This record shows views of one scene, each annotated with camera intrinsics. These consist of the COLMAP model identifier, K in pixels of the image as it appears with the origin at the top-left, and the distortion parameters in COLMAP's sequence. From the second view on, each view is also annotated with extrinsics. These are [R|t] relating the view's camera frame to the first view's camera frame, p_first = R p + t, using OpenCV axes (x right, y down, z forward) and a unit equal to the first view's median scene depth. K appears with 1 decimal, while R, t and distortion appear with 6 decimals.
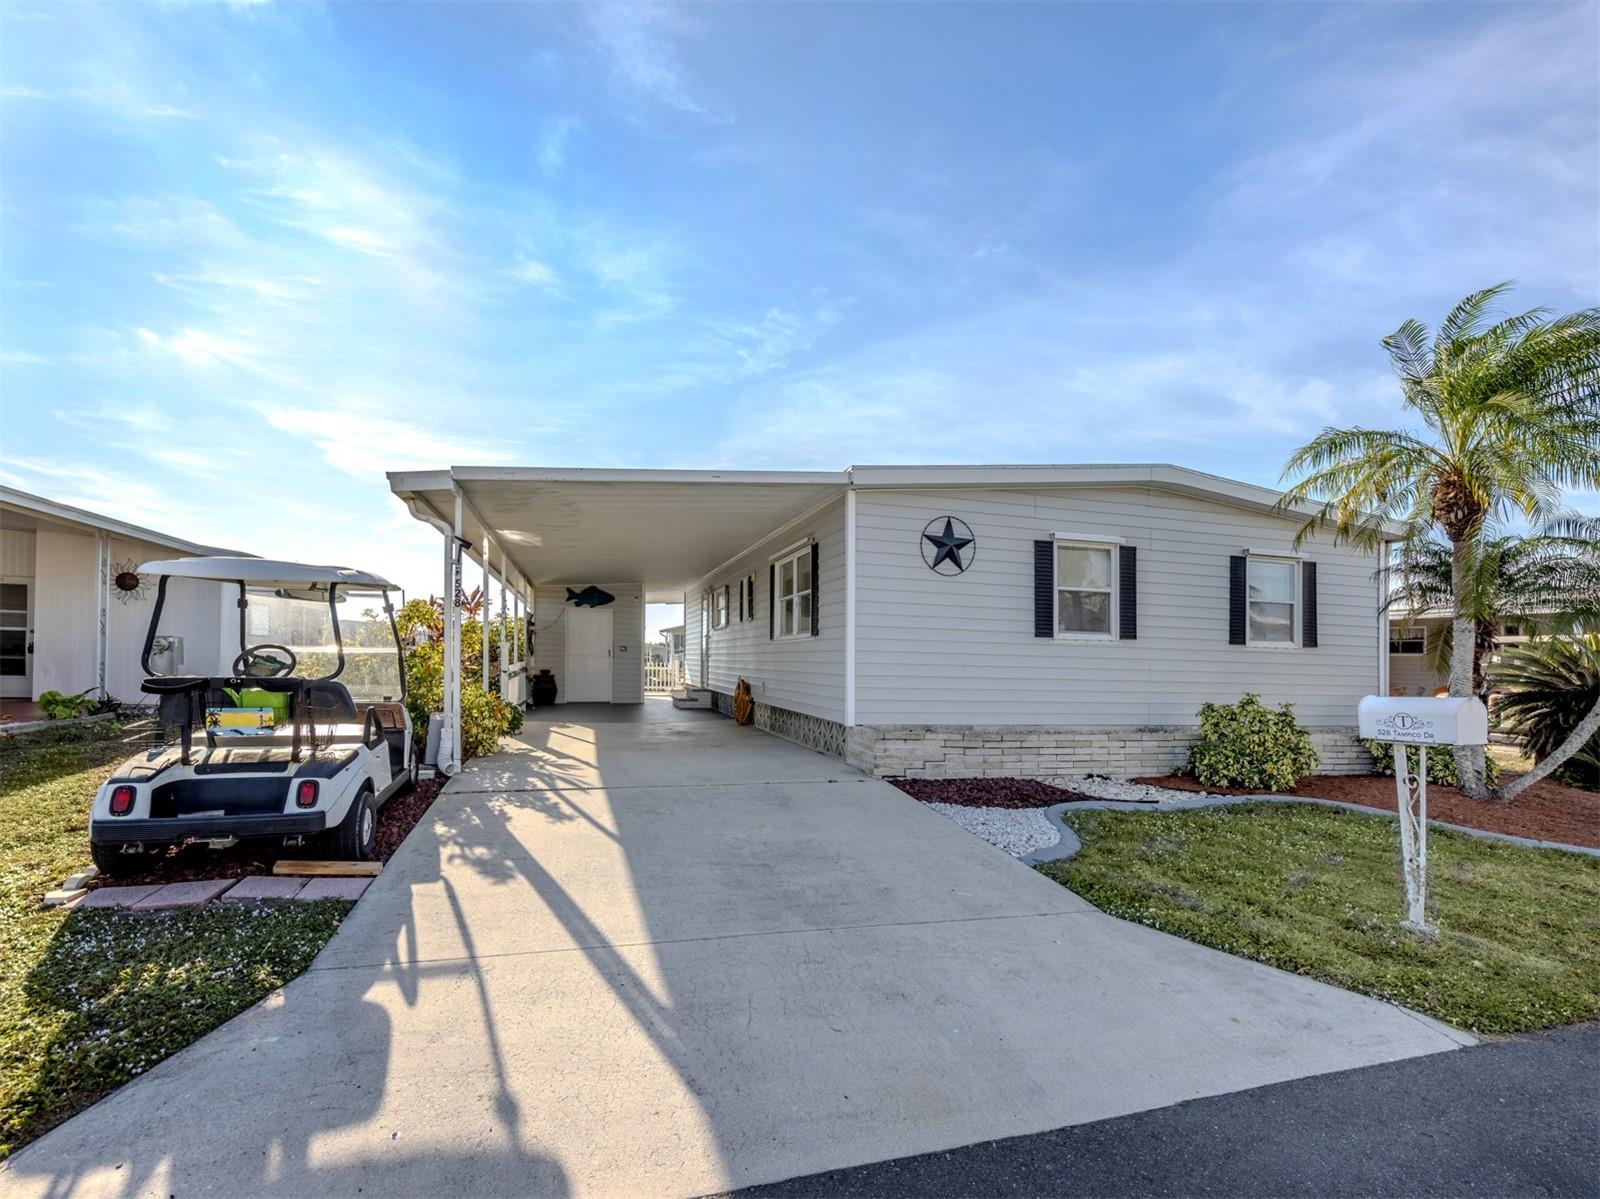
lens RADIAL K [[746.1, 0, 803.4], [0, 746.1, 656.2], [0, 0, 1]] dist [0.010850, -0.000086]
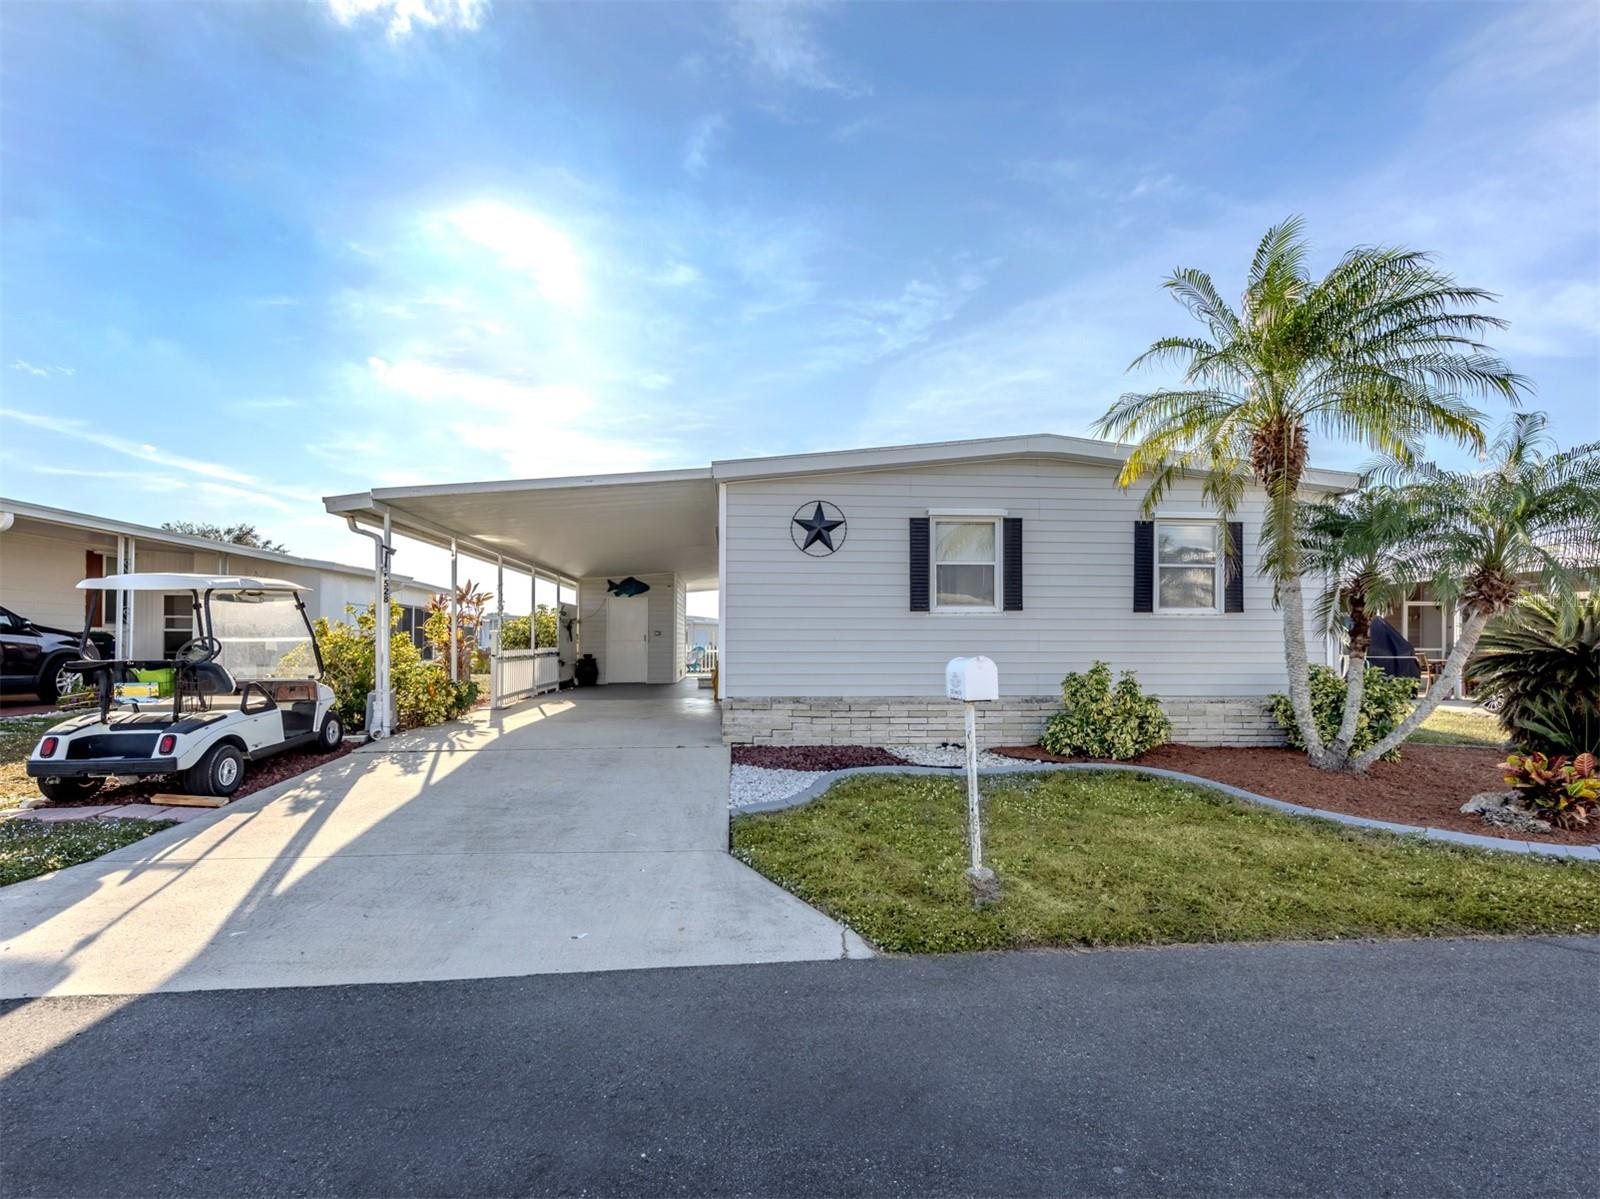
lens RADIAL K [[746.0, 0, 805.1], [0, 746.0, 661.7], [0, 0, 1]] dist [0.013549, -0.002774]
pose [[0.976517, -0.017240, -0.214751, 0.375028], [0.024092, 0.999279, 0.029333, 0.009357], [0.214090, -0.033818, 0.976228, -0.041658]]
